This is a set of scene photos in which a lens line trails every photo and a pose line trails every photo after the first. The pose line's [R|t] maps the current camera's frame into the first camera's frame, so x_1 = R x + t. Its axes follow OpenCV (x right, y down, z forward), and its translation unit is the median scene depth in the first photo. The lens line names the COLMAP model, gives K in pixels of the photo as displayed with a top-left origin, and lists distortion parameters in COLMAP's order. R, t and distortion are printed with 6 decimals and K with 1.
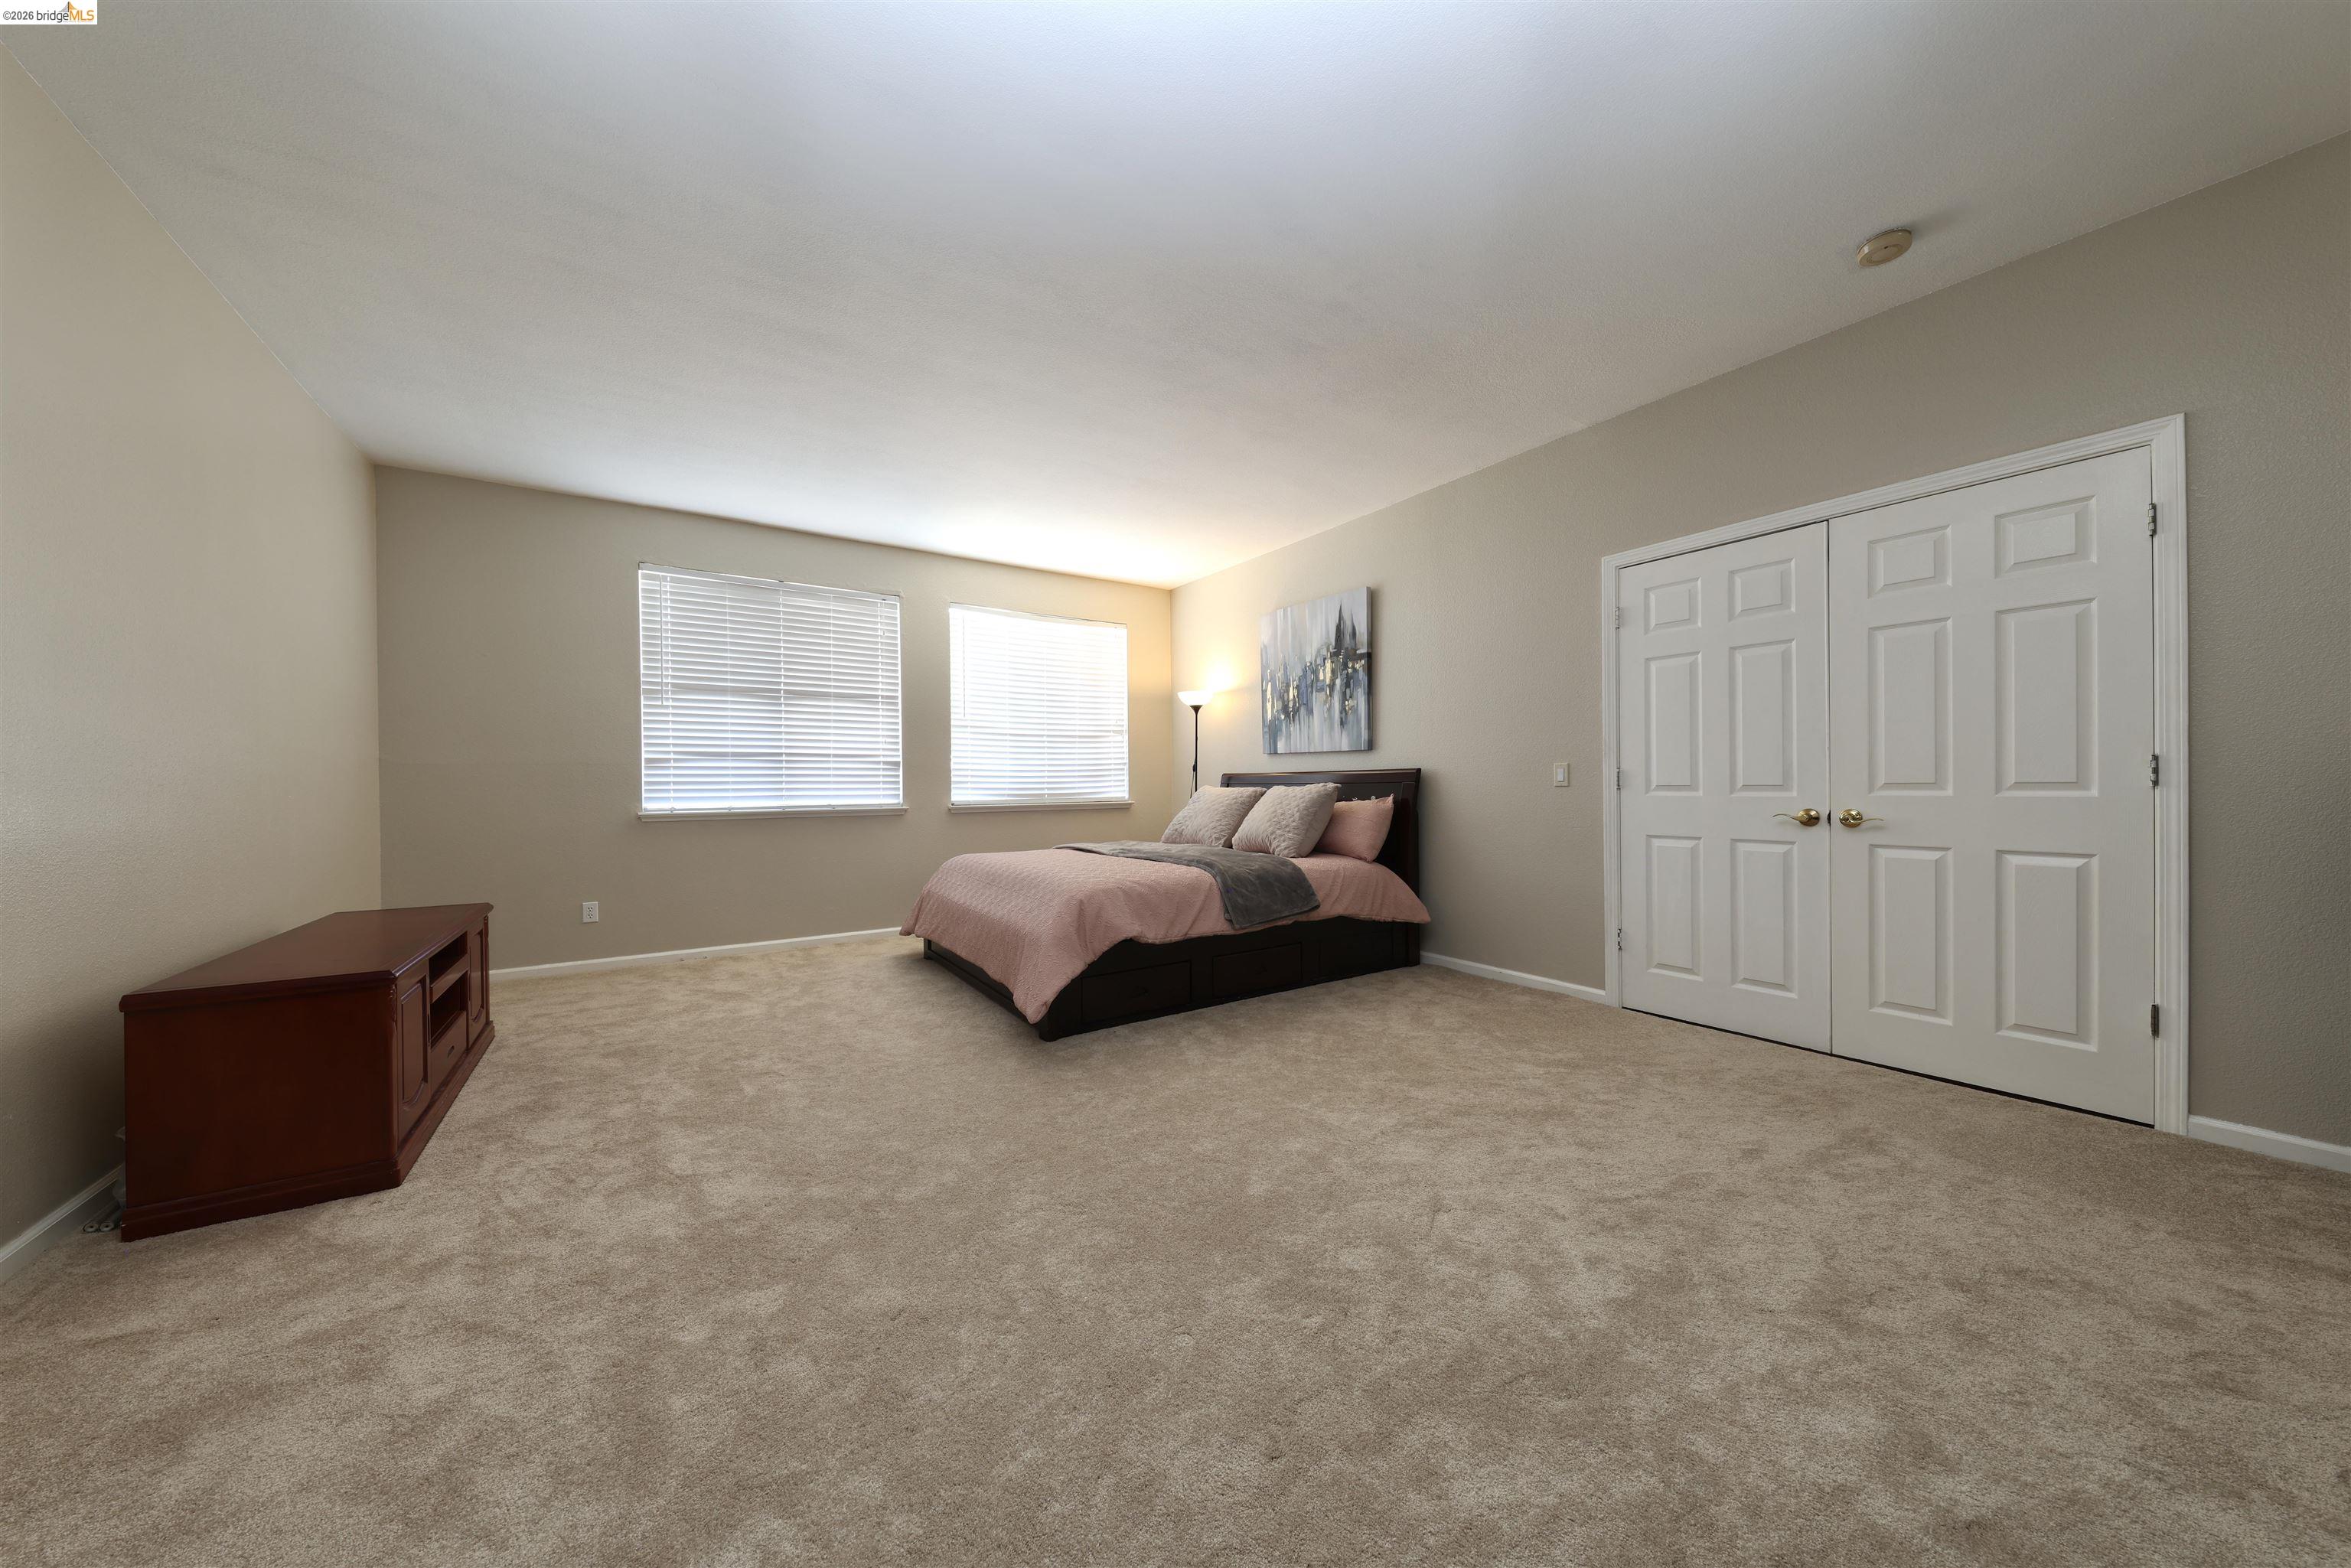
lens RADIAL K [[776.4, 0, 1185.5], [0, 776.4, 784.4], [0, 0, 1]] dist [0.009299, -0.006177]
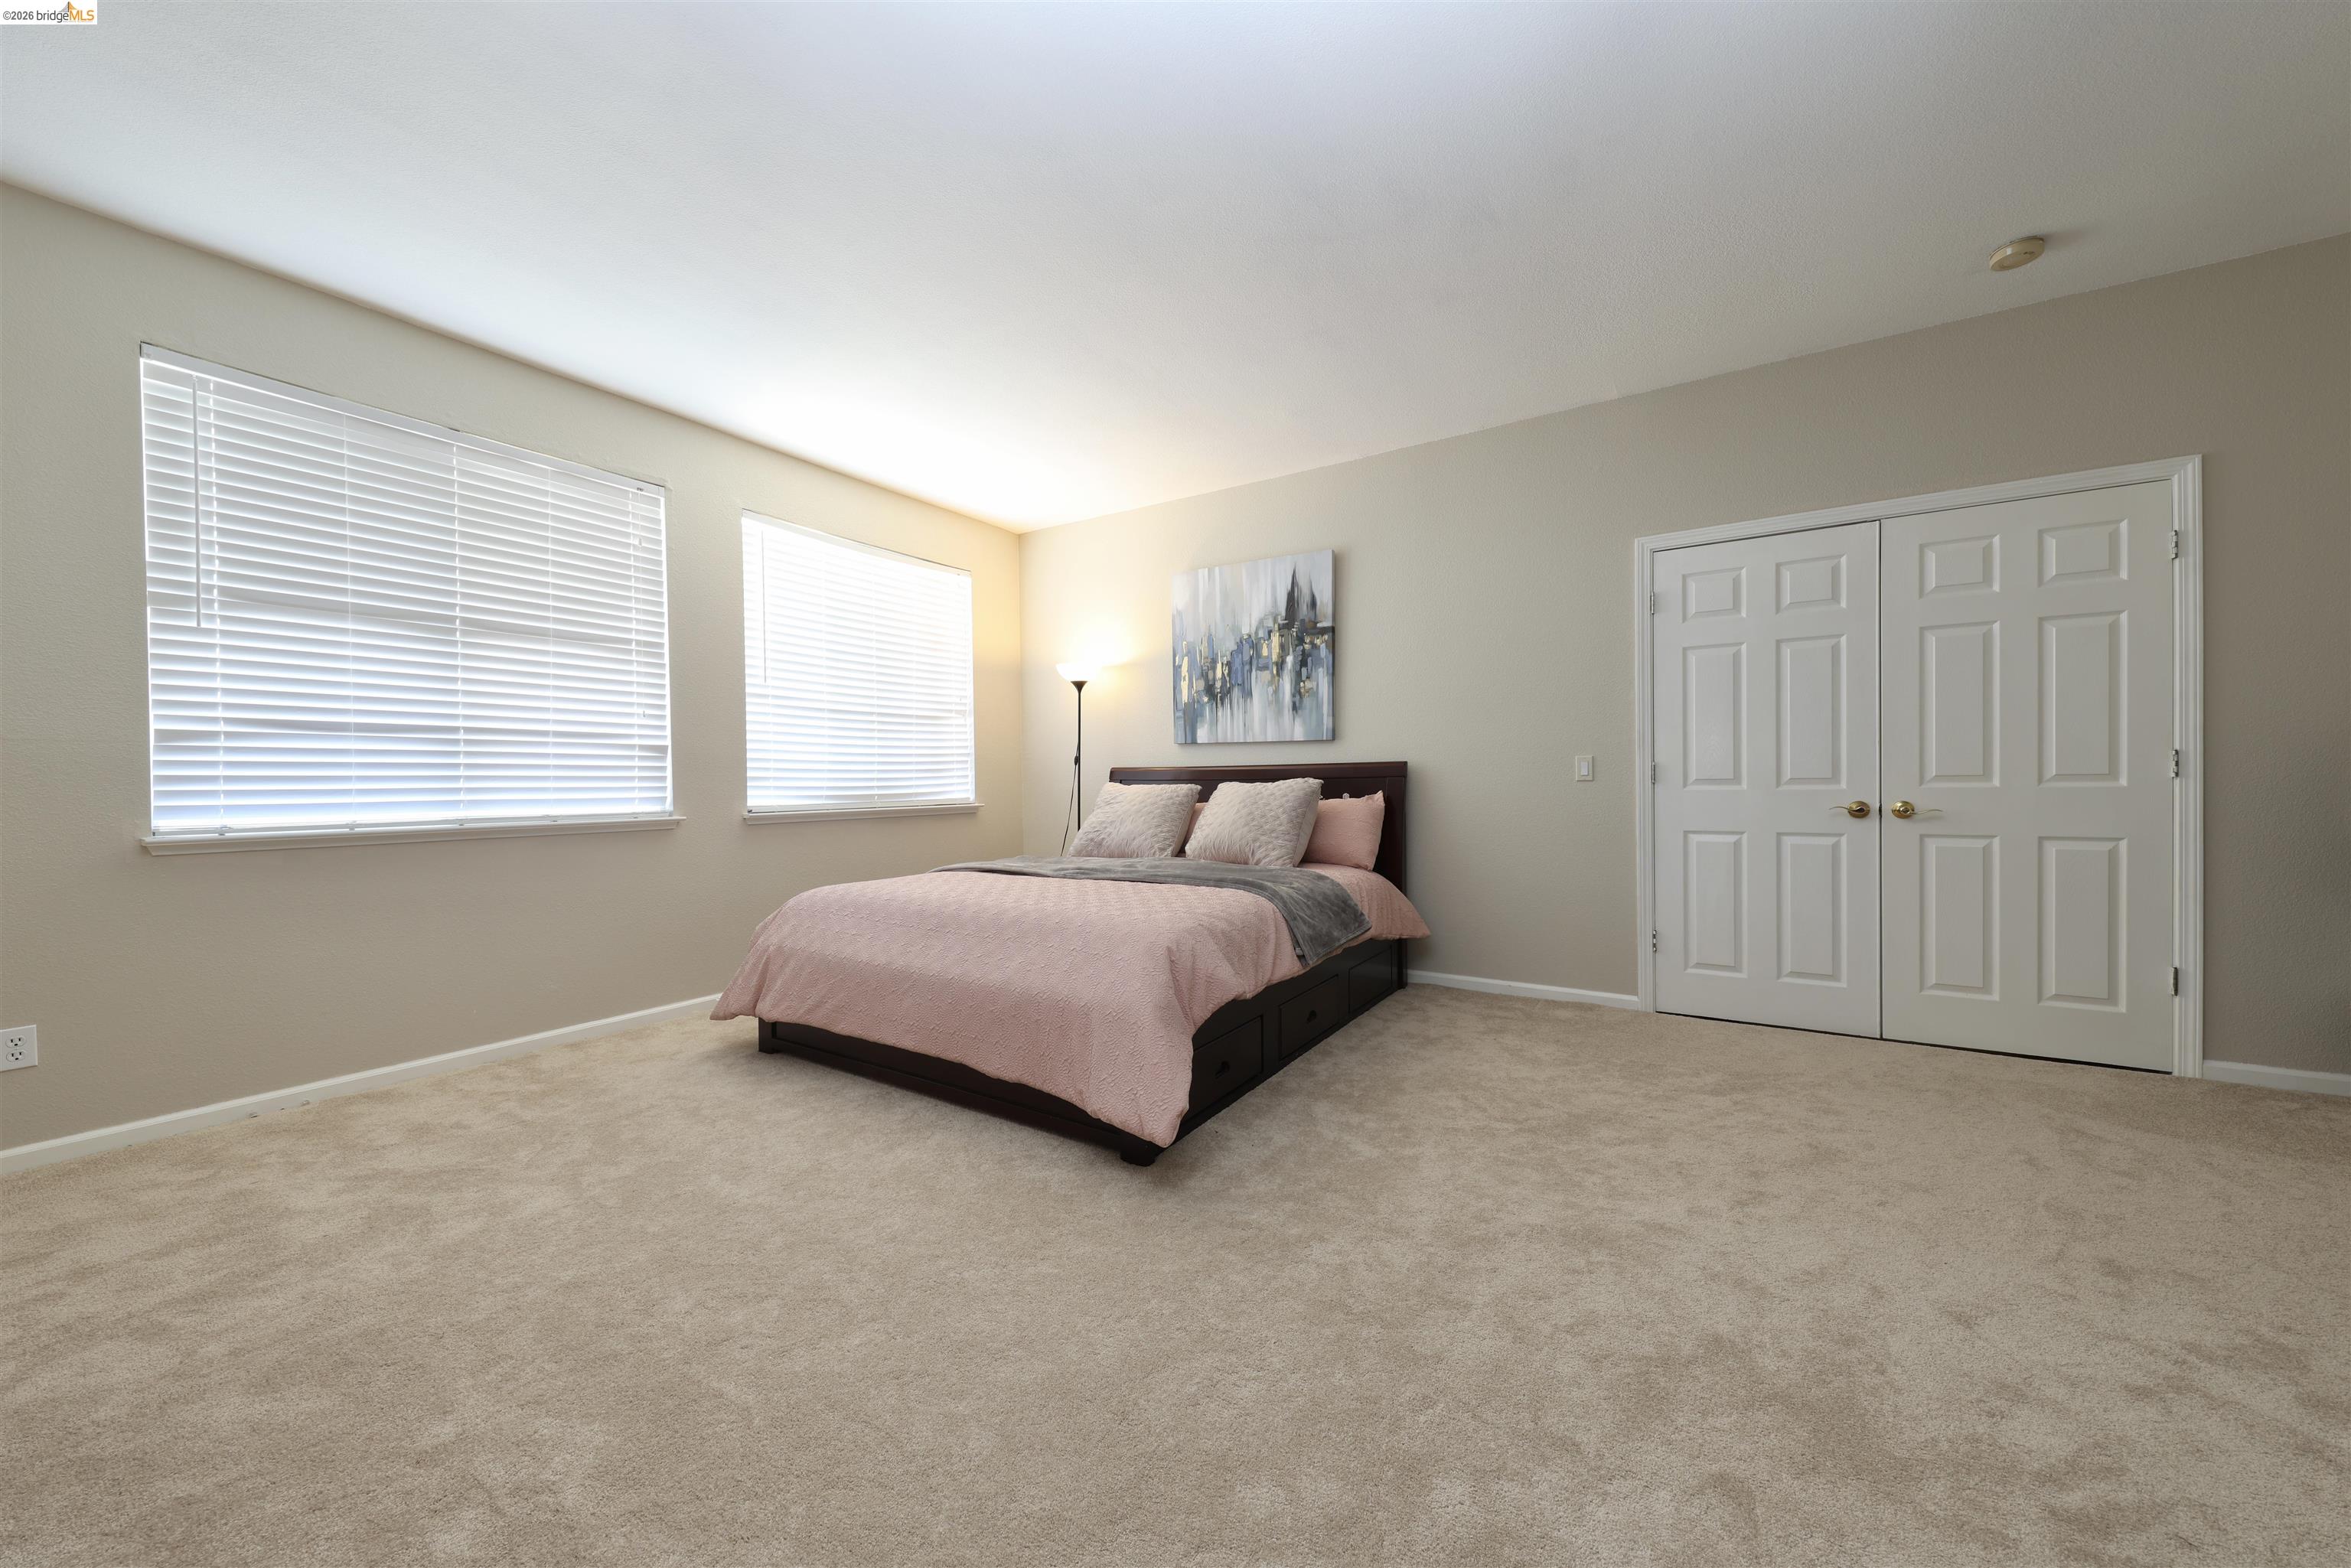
lens RADIAL K [[832.9, 0, 1175.5], [0, 832.9, 784.0], [0, 0, 1]] dist [0.013950, -0.007089]
pose [[0.915315, -0.003396, 0.402725, -0.302600], [0.003411, 0.999994, 0.000679, 0.003244], [-0.402725, 0.000753, 0.915321, 0.231697]]
